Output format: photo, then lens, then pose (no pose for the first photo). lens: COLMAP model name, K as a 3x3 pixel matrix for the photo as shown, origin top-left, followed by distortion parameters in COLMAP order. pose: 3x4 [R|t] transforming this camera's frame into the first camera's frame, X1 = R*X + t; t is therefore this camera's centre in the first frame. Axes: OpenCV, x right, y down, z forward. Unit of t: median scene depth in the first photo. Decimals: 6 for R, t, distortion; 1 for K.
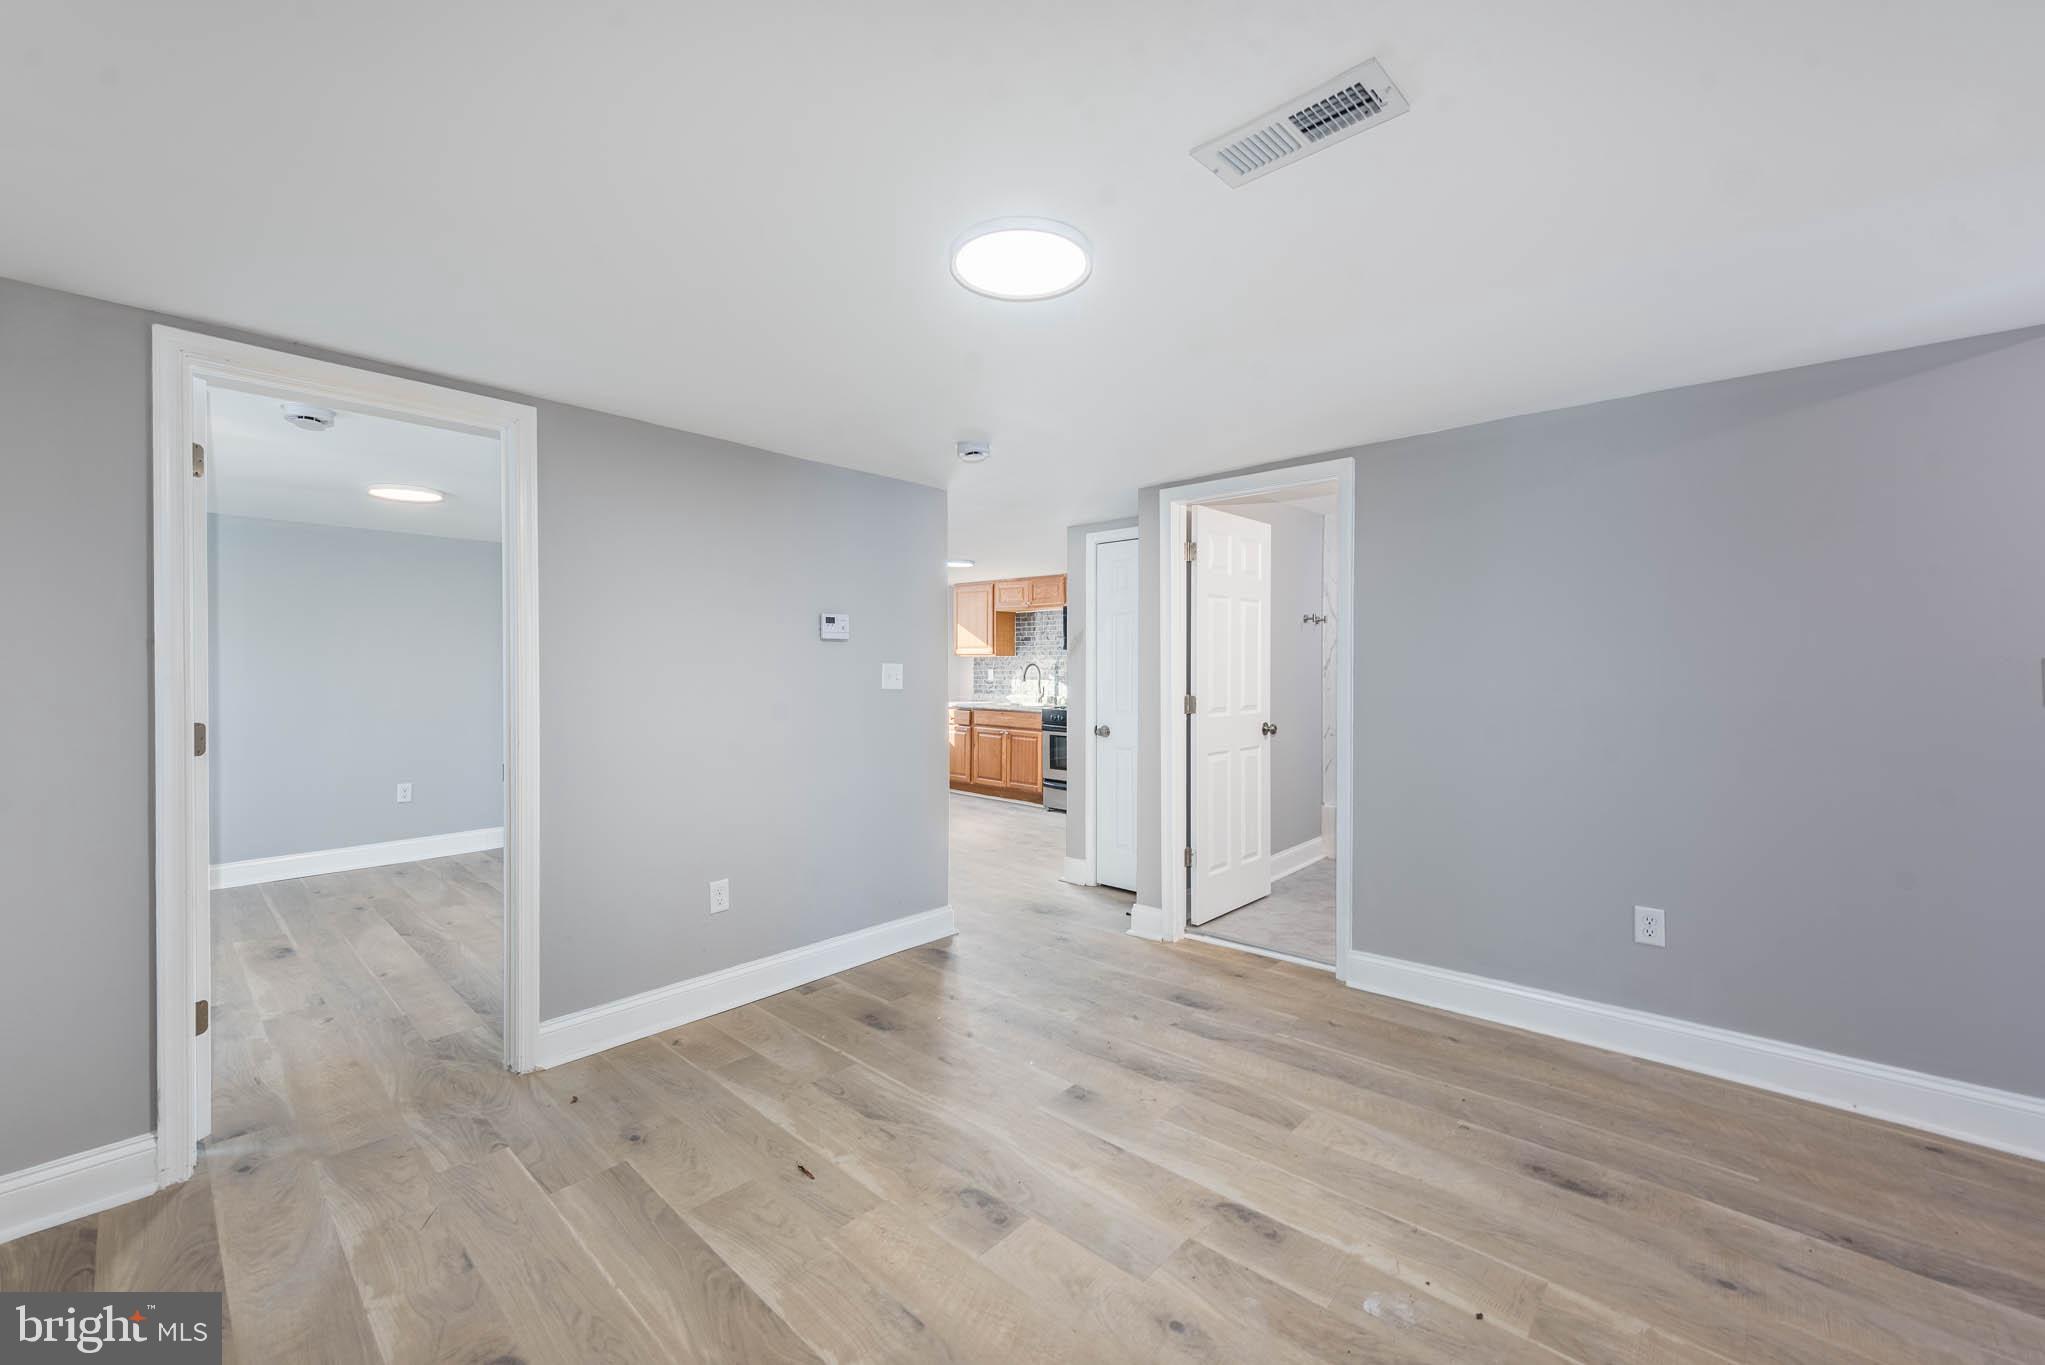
lens RADIAL K [[765.1, 0, 1018.4], [0, 765.1, 683.9], [0, 0, 1]] dist [0.012563, -0.003624]
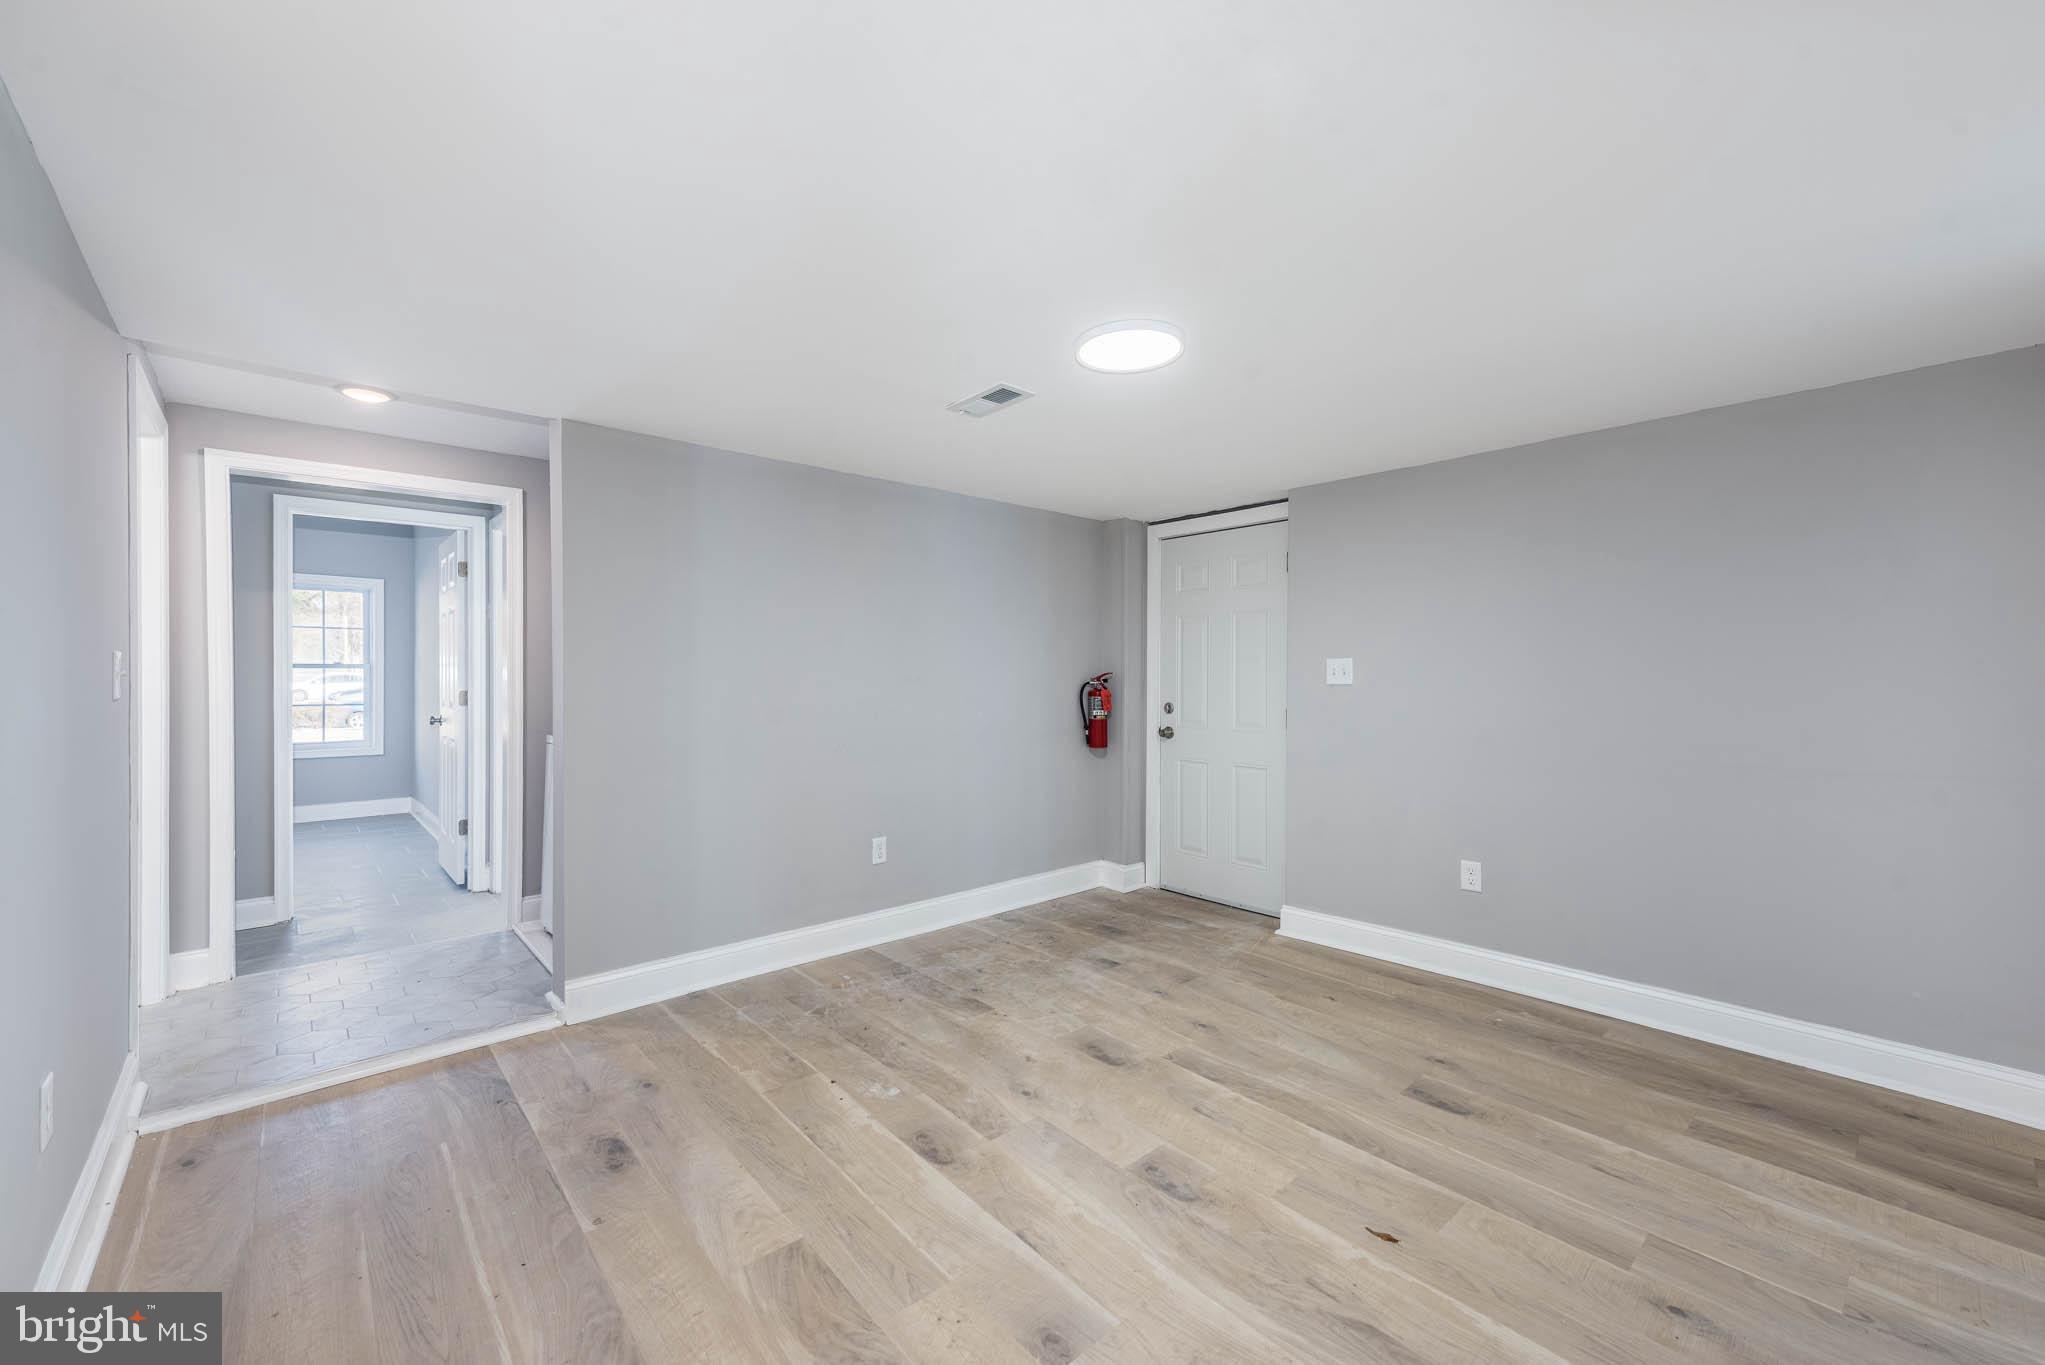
lens RADIAL K [[765.1, 0, 1018.4], [0, 765.1, 683.9], [0, 0, 1]] dist [0.012563, -0.003624]
pose [[-0.995242, -0.000854, 0.097429, 0.057396], [0.001875, 0.999609, 0.027915, -0.026265], [-0.097415, 0.027965, -0.994851, 2.021803]]
